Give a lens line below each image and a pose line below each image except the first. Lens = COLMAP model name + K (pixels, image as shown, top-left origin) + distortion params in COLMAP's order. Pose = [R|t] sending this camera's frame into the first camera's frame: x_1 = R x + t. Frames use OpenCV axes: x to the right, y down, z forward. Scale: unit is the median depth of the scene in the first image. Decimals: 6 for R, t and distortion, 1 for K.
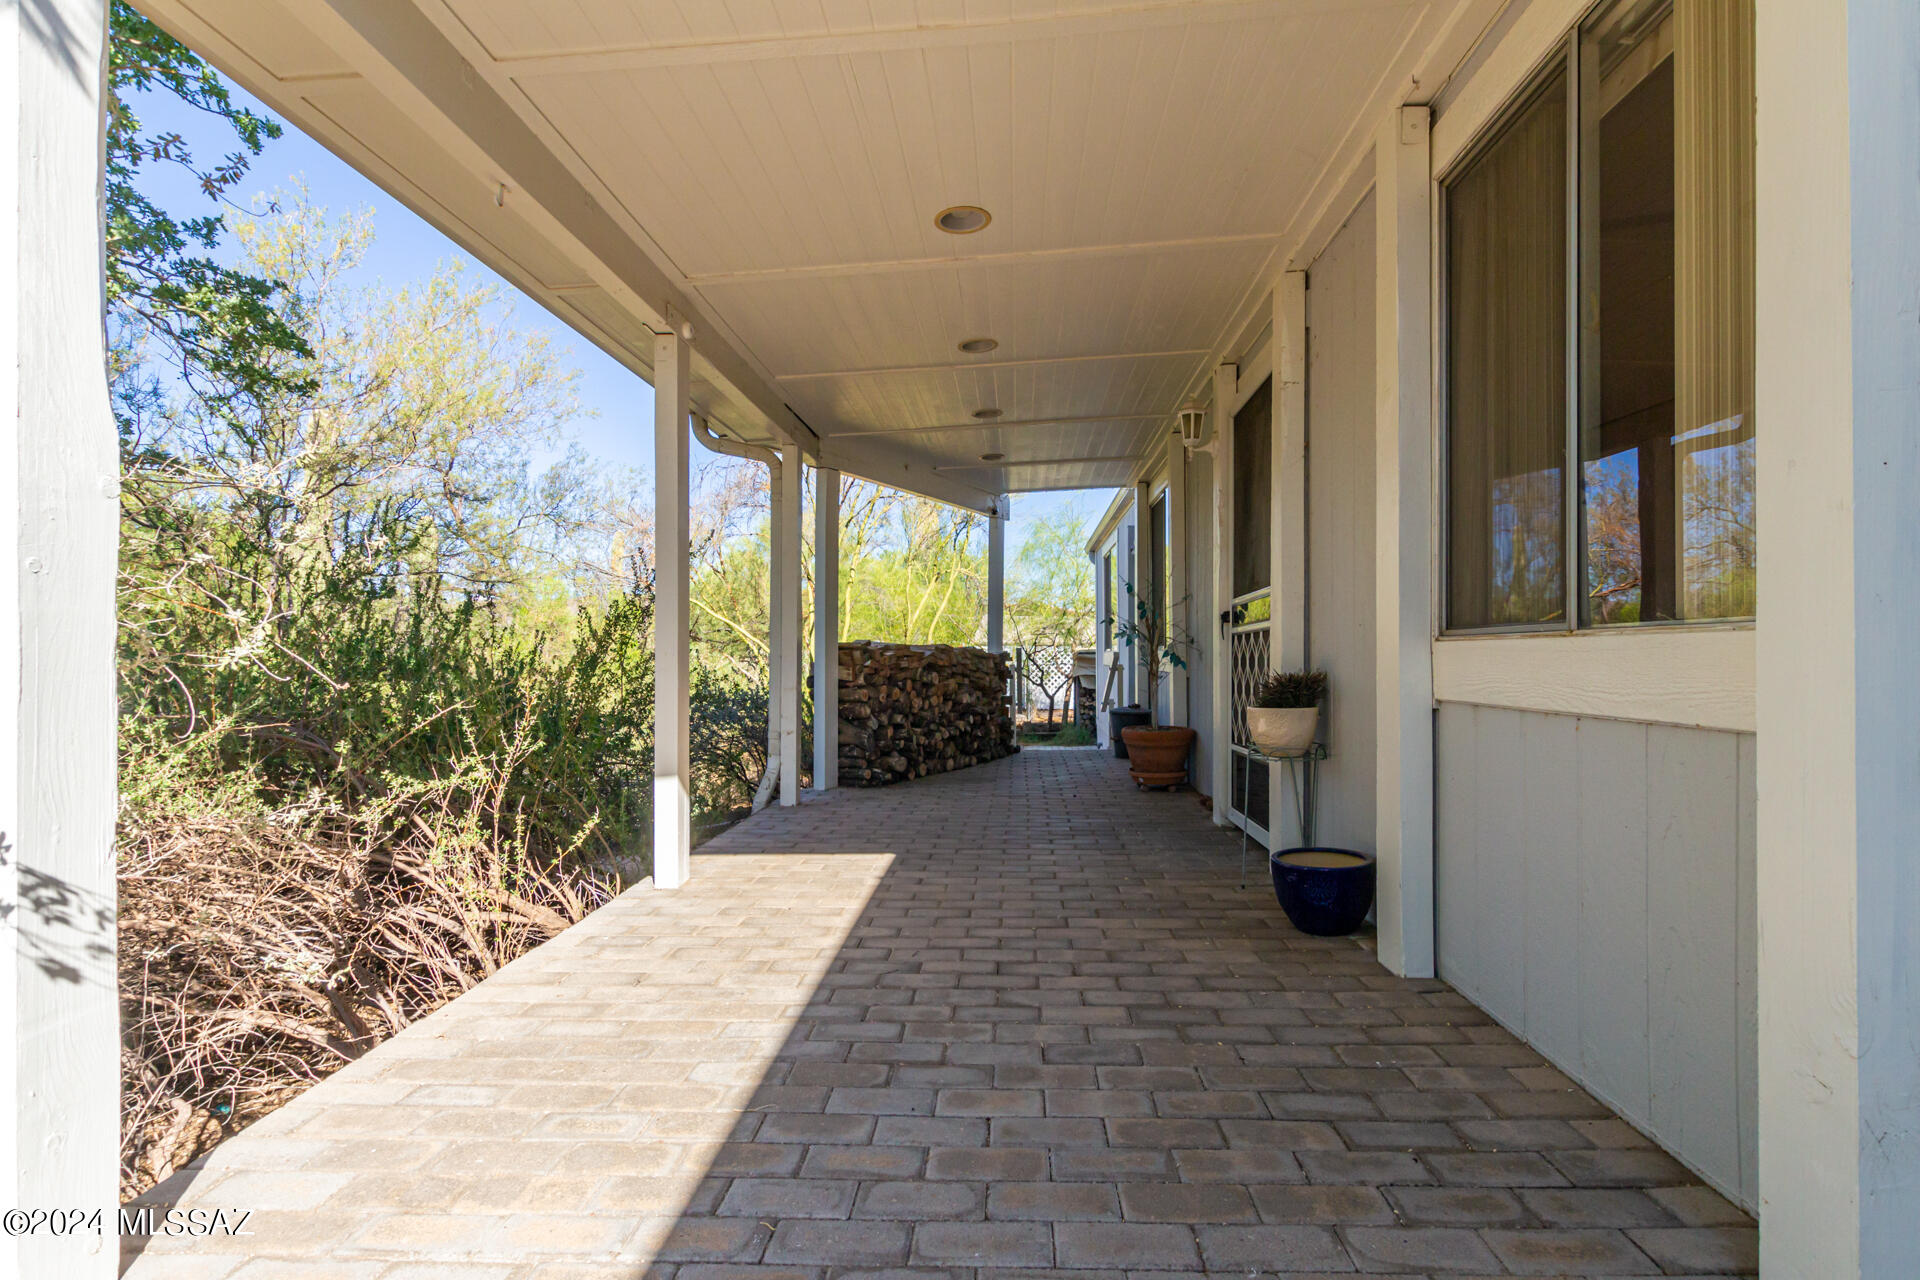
lens RADIAL K [[886.9, 0, 957.5], [0, 886.9, 643.5], [0, 0, 1]] dist [0.002160, 0.000159]
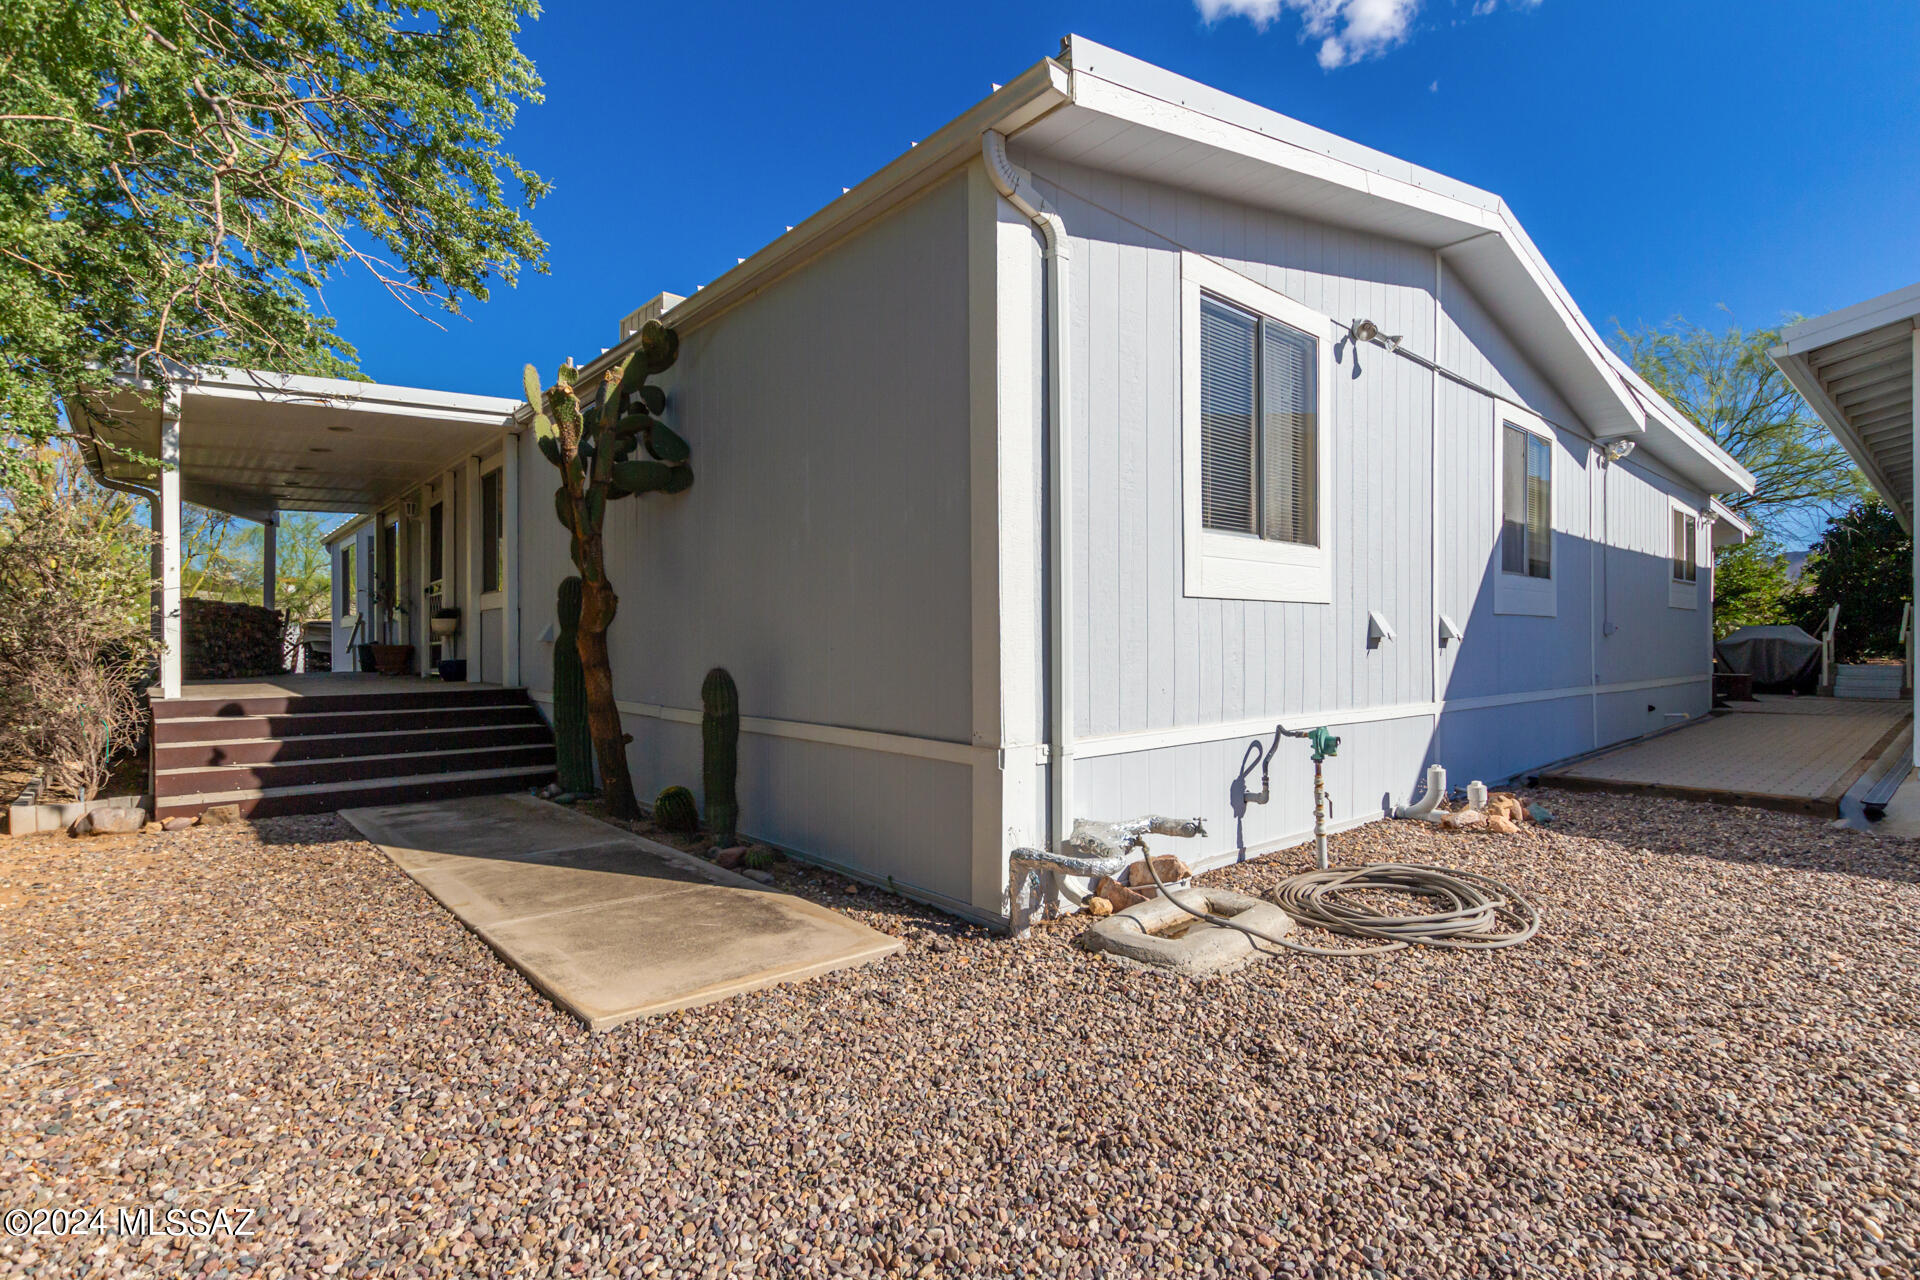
lens RADIAL K [[886.9, 0, 959.7], [0, 886.9, 640.3], [0, 0, 1]] dist [0.002160, 0.000159]
pose [[0.692701, -0.001243, 0.721224, -0.270914], [-0.002016, 0.999991, 0.003661, 0.059334], [-0.721222, -0.003990, 0.692692, -1.072613]]
